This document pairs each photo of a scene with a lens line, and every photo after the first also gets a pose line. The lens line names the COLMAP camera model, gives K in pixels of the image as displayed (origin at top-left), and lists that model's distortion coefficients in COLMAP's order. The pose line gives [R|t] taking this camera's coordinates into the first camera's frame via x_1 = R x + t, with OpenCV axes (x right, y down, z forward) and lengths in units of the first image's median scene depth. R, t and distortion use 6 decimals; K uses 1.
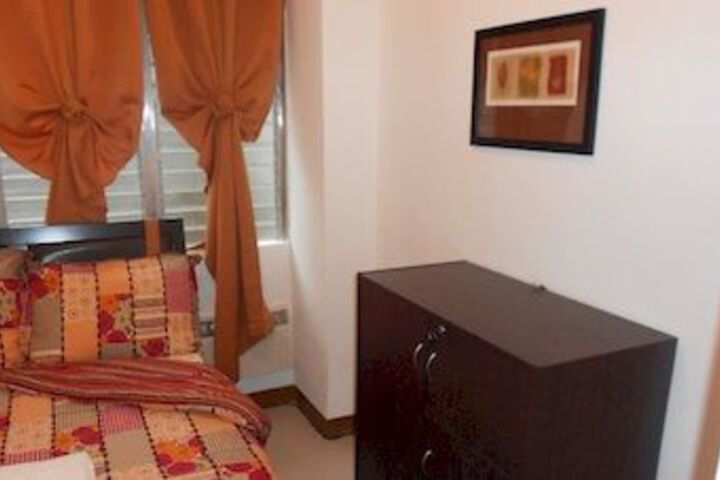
lens RADIAL K [[525.3, 0, 360.0], [0, 525.3, 240.0], [0, 0, 1]] dist [-0.051990, -0.001019]
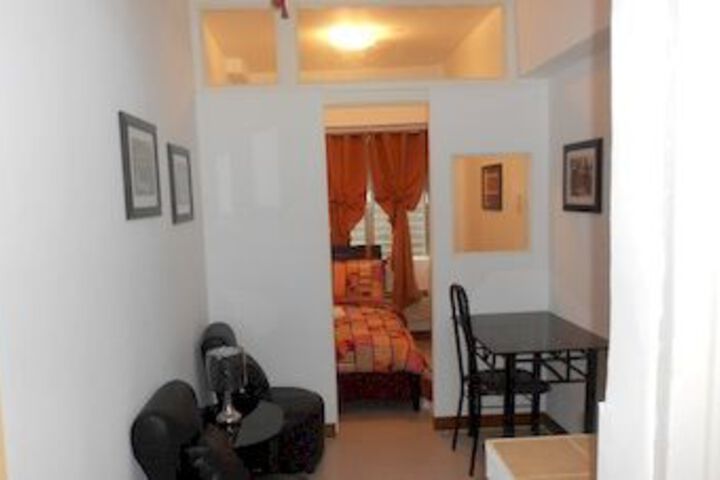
lens RADIAL K [[525.3, 0, 360.0], [0, 525.3, 240.0], [0, 0, 1]] dist [-0.051990, -0.001019]
pose [[0.912508, -0.007424, -0.408992, 0.515606], [-0.047155, 0.991261, -0.123202, 0.225521], [0.406332, 0.131709, 0.904183, -1.117937]]
